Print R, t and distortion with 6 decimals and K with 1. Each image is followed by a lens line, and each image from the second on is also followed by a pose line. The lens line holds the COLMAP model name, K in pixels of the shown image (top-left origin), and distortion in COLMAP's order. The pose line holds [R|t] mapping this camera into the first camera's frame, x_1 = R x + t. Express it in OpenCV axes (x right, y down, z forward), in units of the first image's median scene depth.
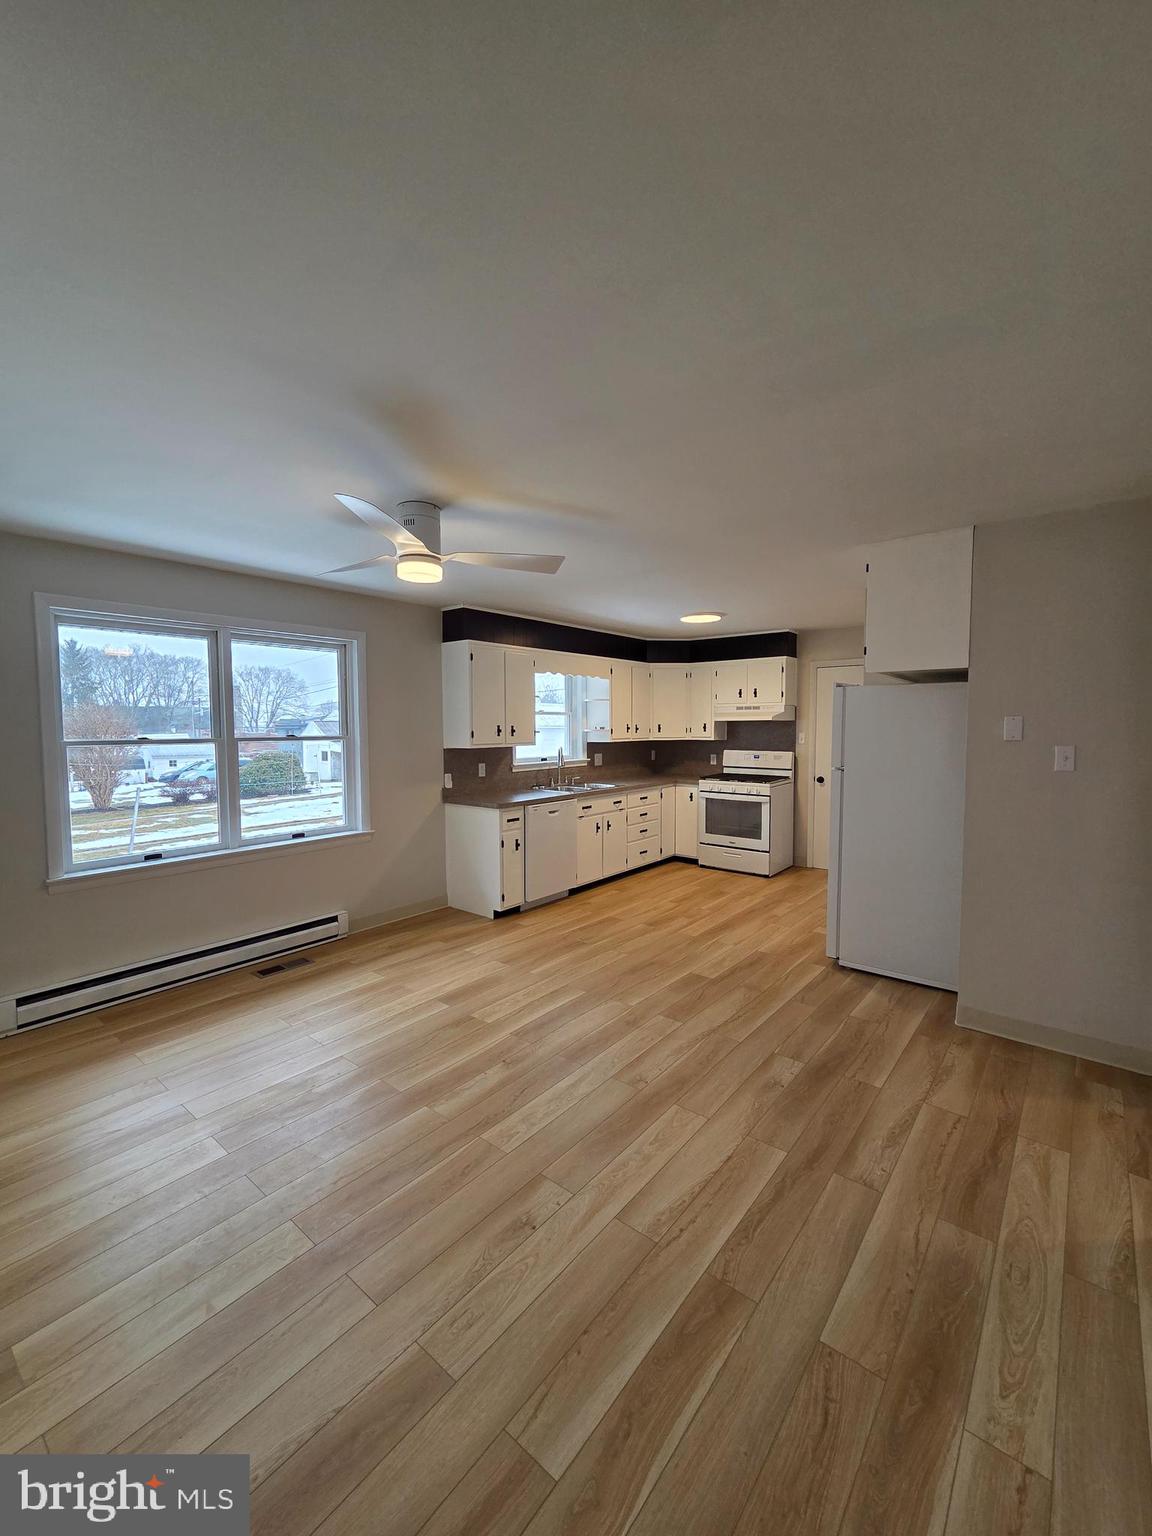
lens RADIAL K [[626.4, 0, 576.1], [0, 626.4, 767.3], [0, 0, 1]] dist [0.000623, -0.000649]
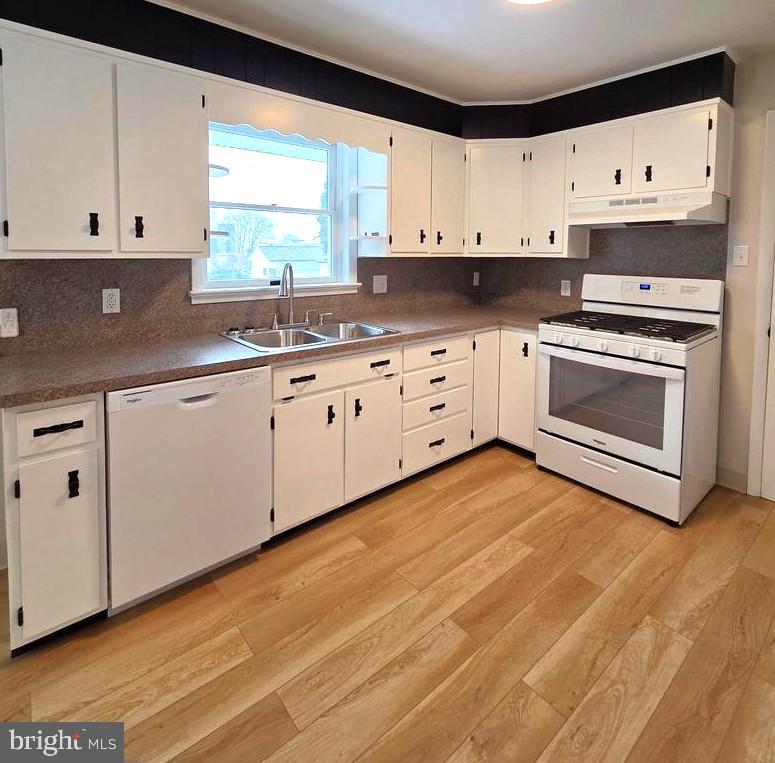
lens RADIAL K [[436.6, 0, 369.5], [0, 436.6, 276.8], [0, 0, 1]] dist [0.002098, -0.001676]
pose [[0.979048, 0.023623, -0.202253, 0.163460], [-0.026186, 0.999607, -0.010005, -0.021095], [0.201937, 0.015091, 0.979282, 0.755881]]
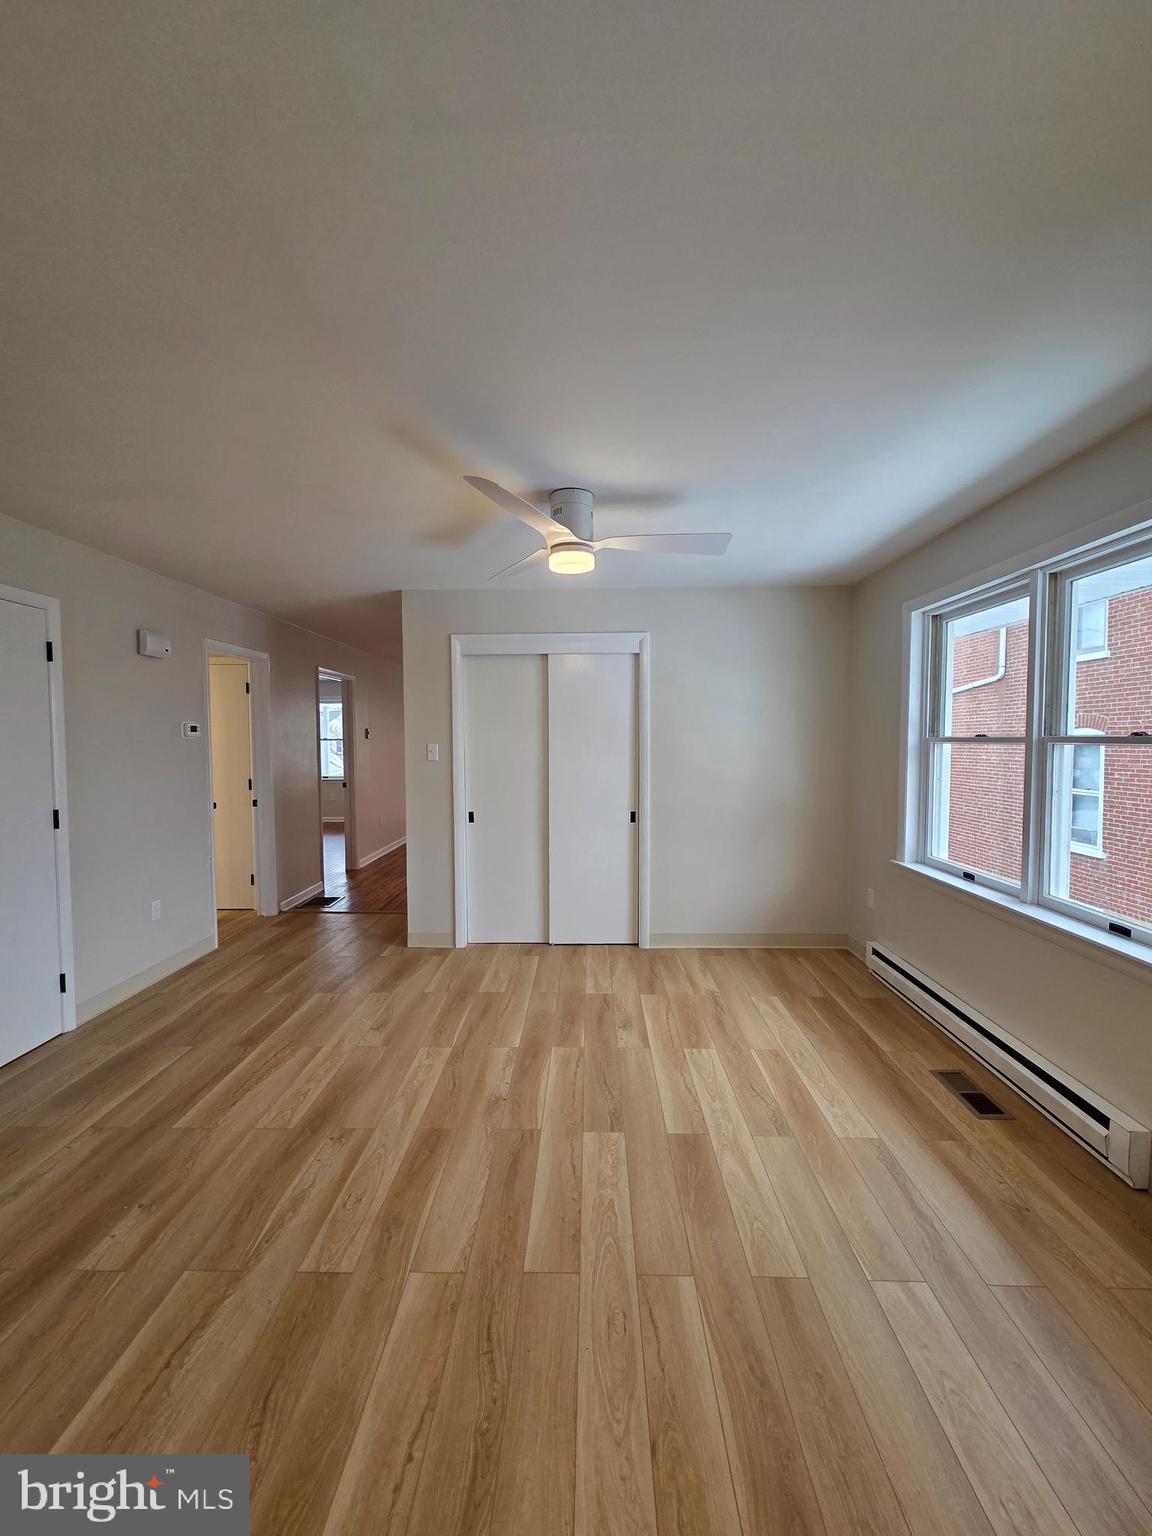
lens RADIAL K [[626.4, 0, 573.1], [0, 626.4, 767.6], [0, 0, 1]] dist [0.000623, -0.000649]
pose [[-0.790546, 0.035516, -0.611372, 0.193011], [-0.034379, 0.994169, 0.102207, -0.053236], [0.611437, 0.101817, -0.784715, 0.987129]]
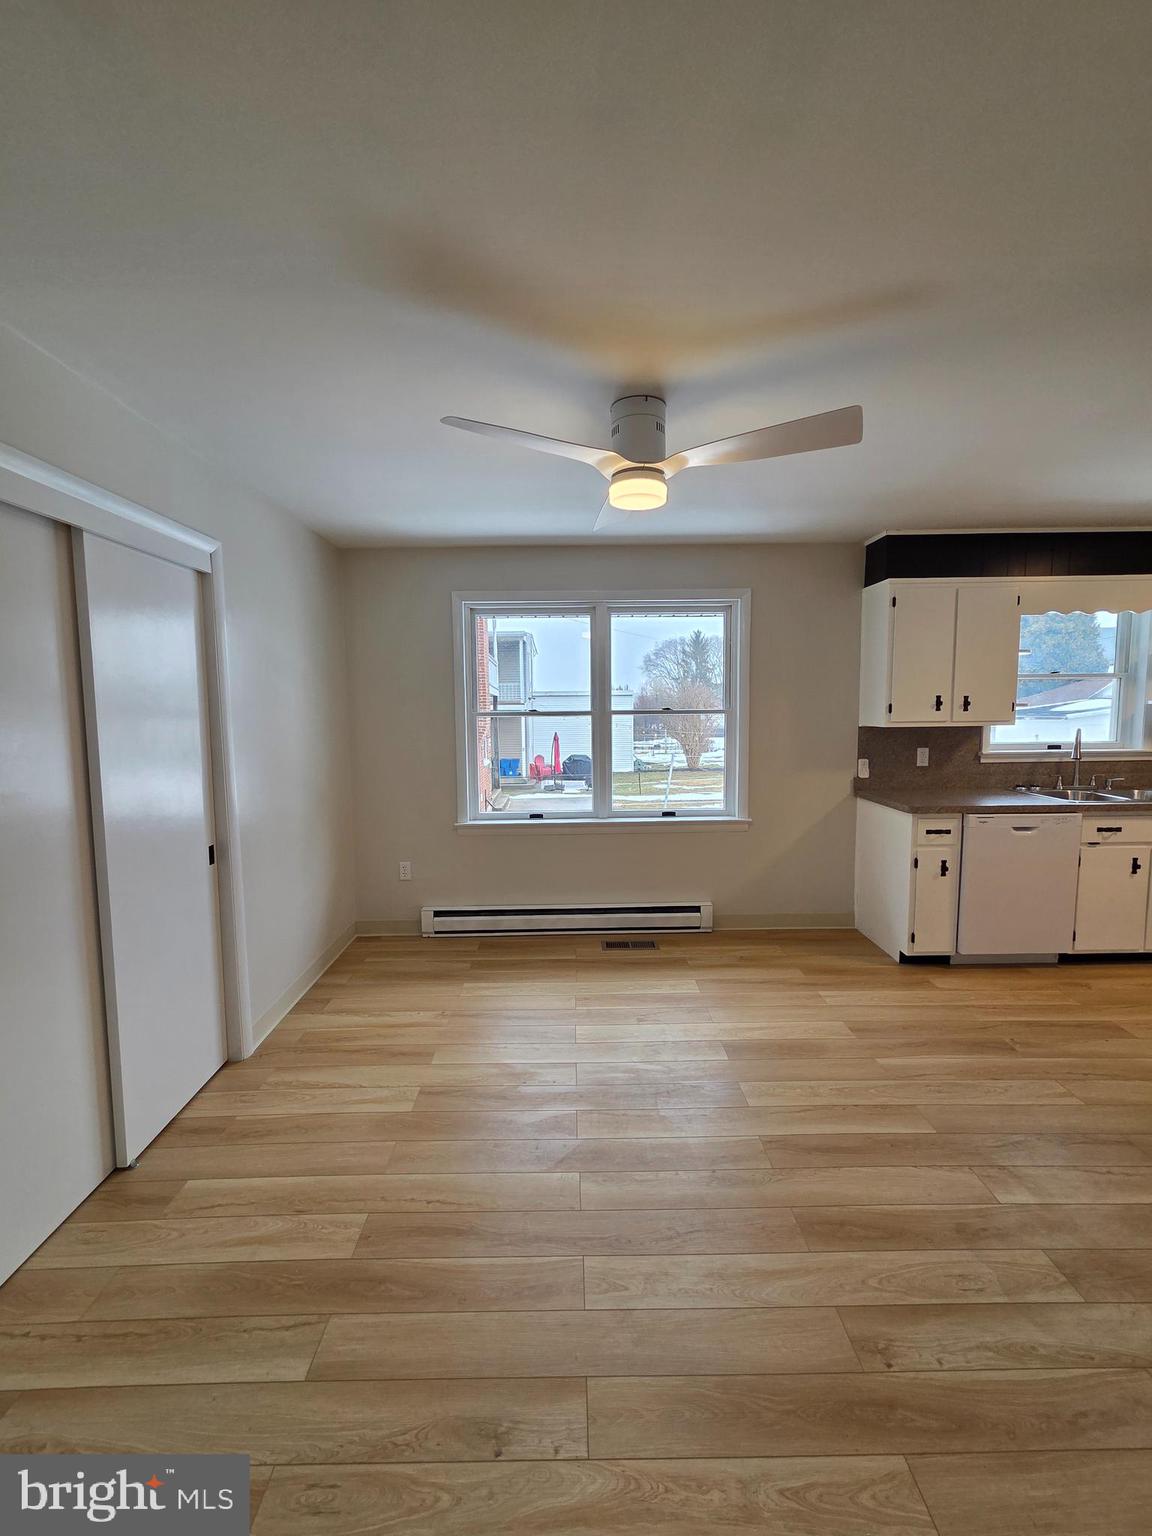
lens RADIAL K [[626.4, 0, 572.5], [0, 626.4, 764.0], [0, 0, 1]] dist [0.000623, -0.000649]
pose [[0.636230, 0.070854, -0.768239, 0.170061], [-0.042482, 0.997481, 0.056815, -0.013308], [0.770329, -0.003511, 0.637637, 0.247663]]
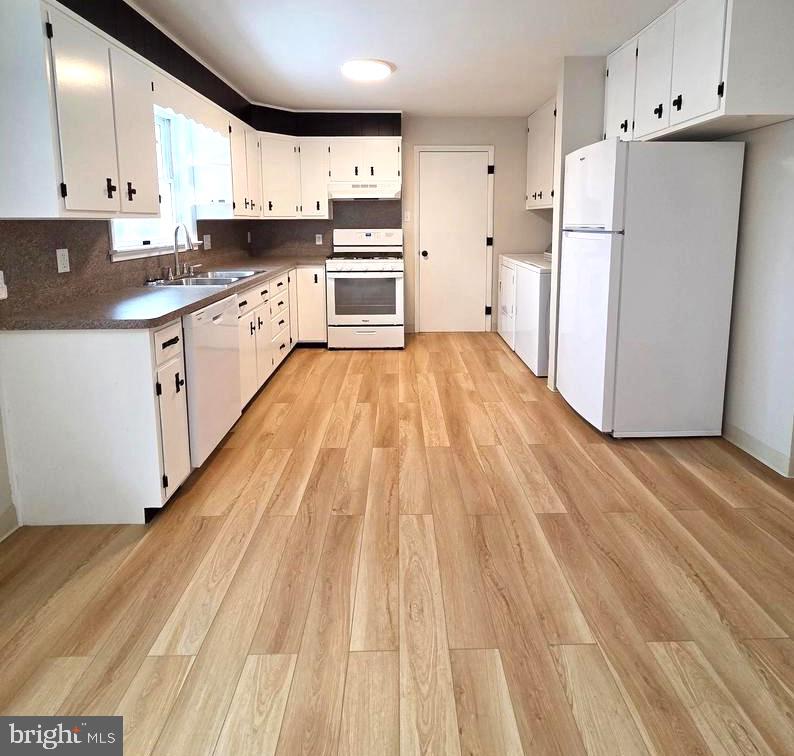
lens RADIAL K [[440.4, 0, 404.0], [0, 440.4, 271.9], [0, 0, 1]] dist [-0.003953, 0.004933]
pose [[0.762422, -0.073621, 0.642878, -0.192629], [0.046333, 0.997168, 0.059245, 0.005614], [-0.645419, -0.015383, 0.763674, 0.557833]]
